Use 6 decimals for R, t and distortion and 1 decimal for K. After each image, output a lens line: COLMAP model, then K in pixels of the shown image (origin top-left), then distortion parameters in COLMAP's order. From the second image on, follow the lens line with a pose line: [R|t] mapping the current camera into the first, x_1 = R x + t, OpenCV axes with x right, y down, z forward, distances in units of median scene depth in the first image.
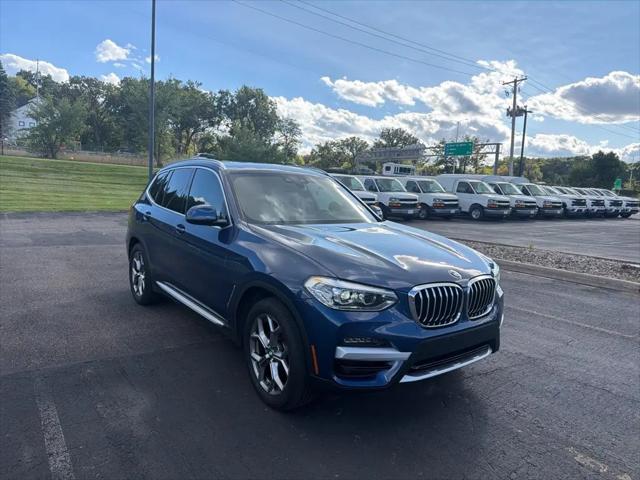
lens RADIAL K [[447.1, 0, 322.2], [0, 447.1, 239.9], [0, 0, 1]] dist [0.054698, -0.078066]
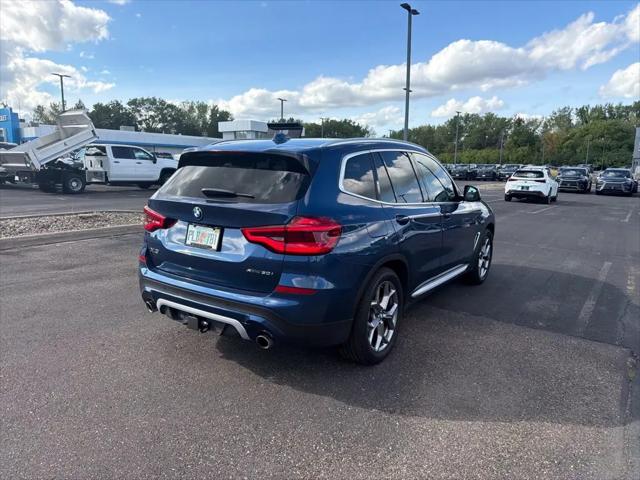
lens RADIAL K [[446.1, 0, 320.4], [0, 446.1, 252.8], [0, 0, 1]] dist [0.031286, -0.026365]
pose [[-0.314432, -0.232814, 0.920288, -0.167778], [0.075036, 0.960330, 0.268581, -0.033596], [-0.946310, 0.153505, -0.284490, 0.223004]]
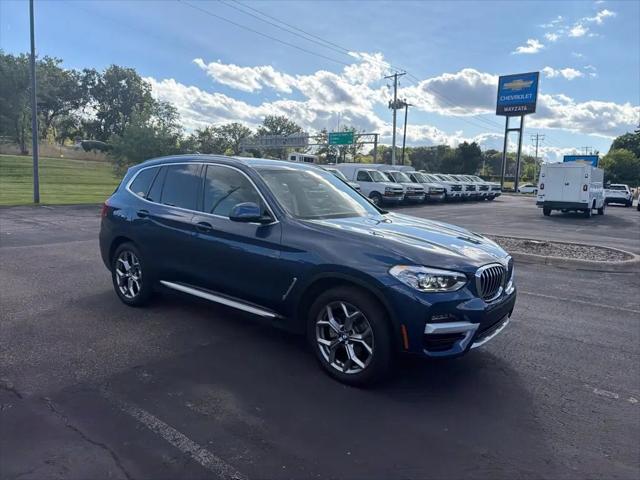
lens RADIAL K [[445.9, 0, 321.7], [0, 445.9, 242.0], [0, 0, 1]] dist [0.067438, -0.098806]
pose [[0.966350, -0.046099, 0.253067, -0.044455], [0.037901, 0.998590, 0.037179, -0.002444], [-0.254424, -0.026337, 0.966734, -0.004657]]
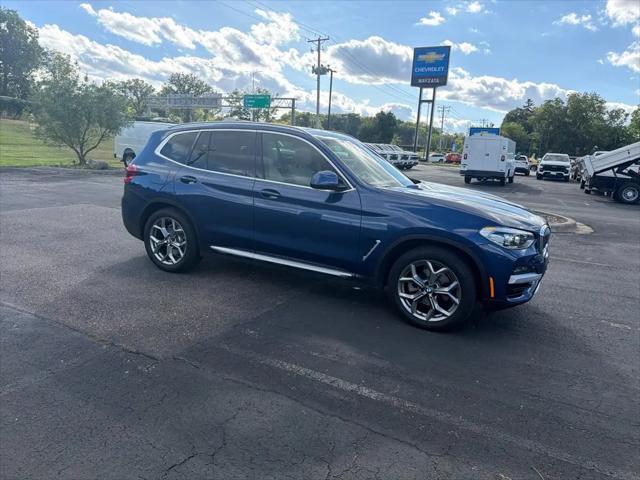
lens RADIAL K [[447.1, 0, 322.2], [0, 447.1, 239.9], [0, 0, 1]] dist [0.054698, -0.078066]
pose [[0.896840, -0.079856, 0.435088, -0.093796], [0.033184, 0.992944, 0.113843, -0.004342], [-0.441109, -0.087661, 0.893162, 0.001398]]
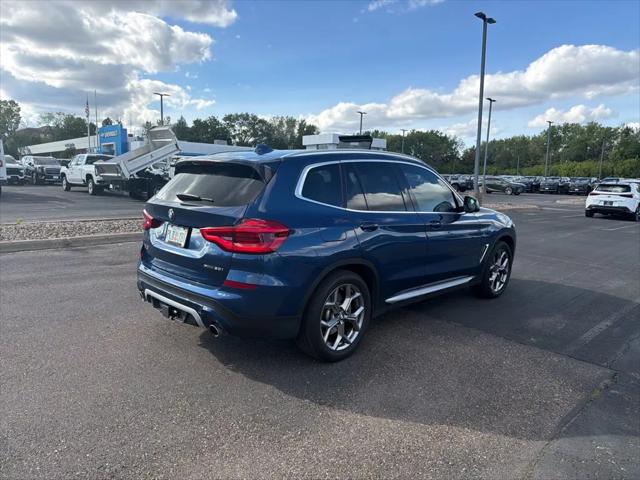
lens RADIAL K [[444.6, 0, 320.8], [0, 444.6, 253.8], [0, 0, 1]] dist [0.059885, -0.068676]
pose [[-0.133731, -0.219608, 0.966379, -0.182838], [0.080889, 0.969465, 0.231503, -0.030962], [-0.987711, 0.109129, -0.111883, 0.195474]]
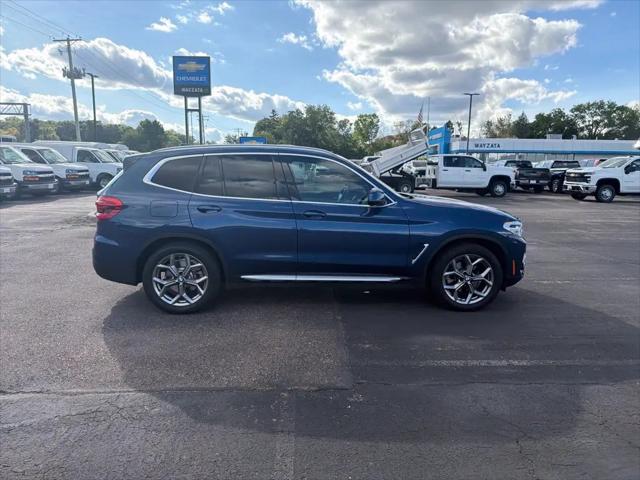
lens RADIAL K [[446.2, 0, 322.0], [0, 446.2, 243.4], [0, 0, 1]] dist [0.058230, -0.076683]
pose [[0.551123, -0.177548, 0.815316, -0.166070], [0.107823, 0.984062, 0.141411, -0.014490], [-0.827428, 0.009975, 0.561483, 0.055016]]
